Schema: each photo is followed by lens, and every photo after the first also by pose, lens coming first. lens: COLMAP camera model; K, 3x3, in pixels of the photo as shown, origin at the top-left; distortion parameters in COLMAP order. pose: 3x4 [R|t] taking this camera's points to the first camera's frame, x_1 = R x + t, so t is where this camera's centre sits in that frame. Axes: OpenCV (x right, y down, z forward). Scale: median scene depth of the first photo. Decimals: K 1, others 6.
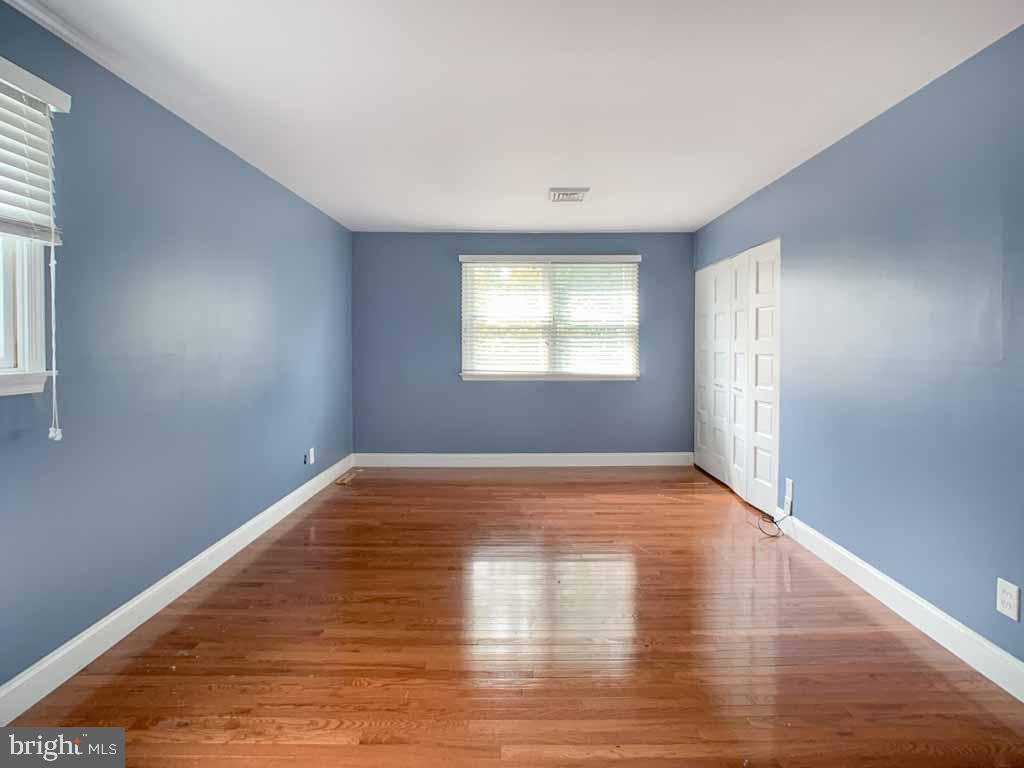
lens RADIAL K [[552.1, 0, 530.5], [0, 552.1, 365.2], [0, 0, 1]] dist [-0.030575, 0.001195]
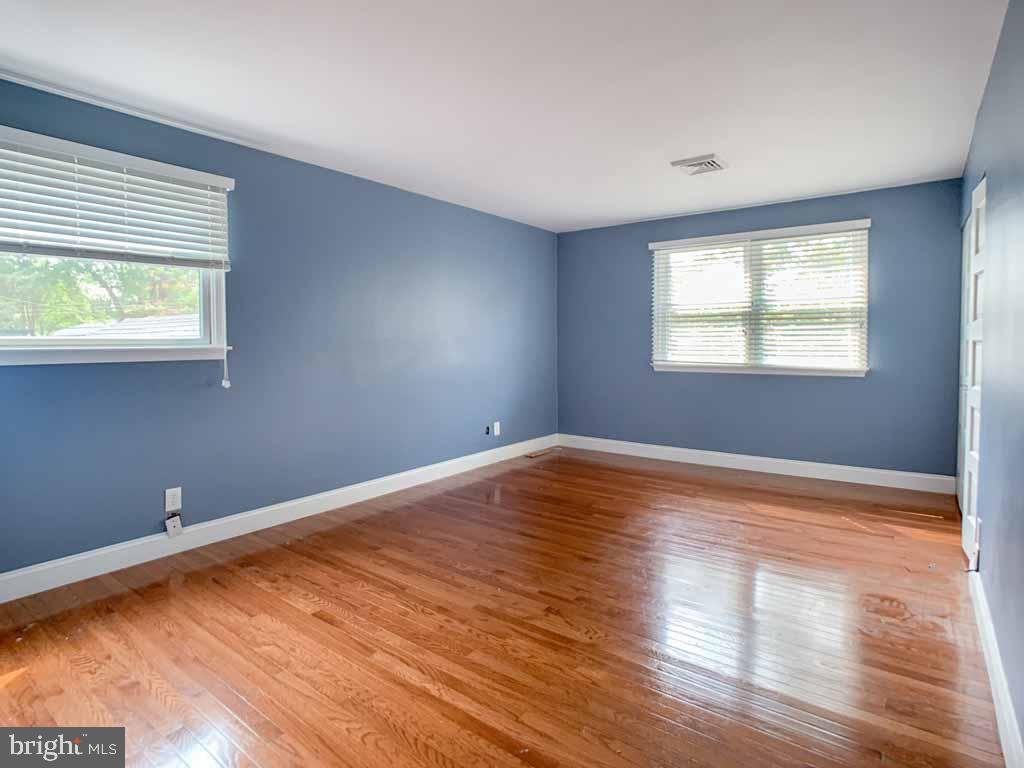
lens RADIAL K [[552.1, 0, 515.0], [0, 552.1, 374.9], [0, 0, 1]] dist [-0.030575, 0.001195]
pose [[0.784393, 0.031365, -0.619471, 0.300973], [-0.017254, 0.999438, 0.028755, 0.011660], [0.620025, -0.011867, 0.784493, 0.074477]]
